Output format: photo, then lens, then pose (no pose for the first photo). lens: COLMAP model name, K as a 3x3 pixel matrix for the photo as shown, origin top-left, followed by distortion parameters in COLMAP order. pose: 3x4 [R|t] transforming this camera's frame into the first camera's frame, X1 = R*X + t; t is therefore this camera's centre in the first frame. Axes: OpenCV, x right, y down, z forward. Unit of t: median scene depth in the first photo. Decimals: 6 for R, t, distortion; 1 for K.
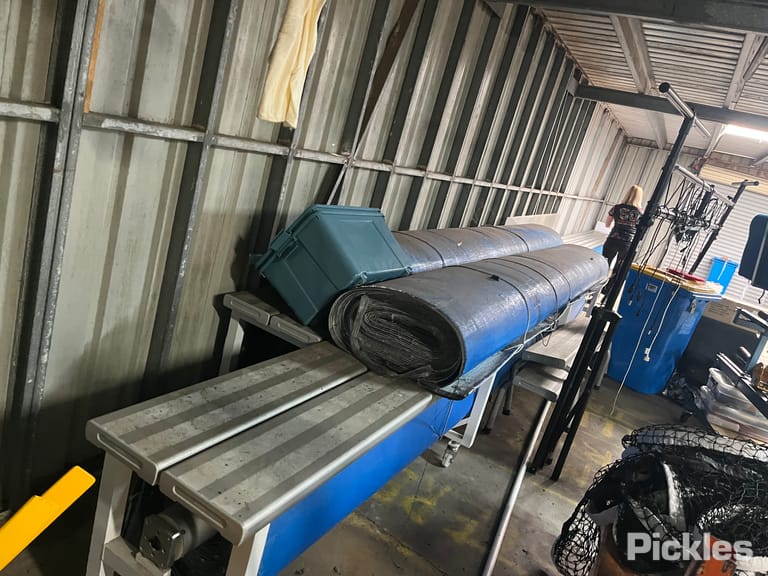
lens RADIAL K [[586.9, 0, 382.9], [0, 586.9, 284.6], [0, 0, 1]] dist [0.049634, -0.087633]
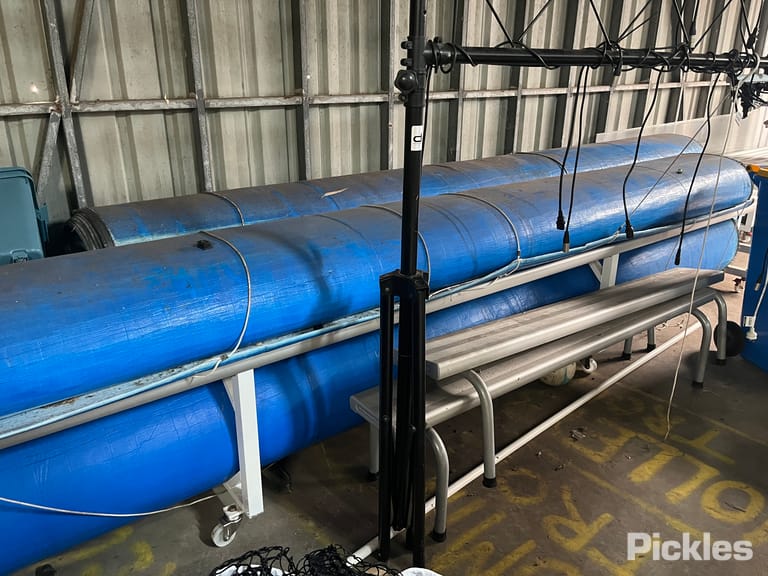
lens RADIAL K [[589.7, 0, 377.5], [0, 589.7, 280.8], [0, 0, 1]] dist [0.013966, -0.002244]
pose [[0.887281, -0.106989, -0.448649, 0.809616], [0.124200, 0.992216, 0.009013, 0.053084], [0.444193, -0.063719, 0.893663, 0.726128]]
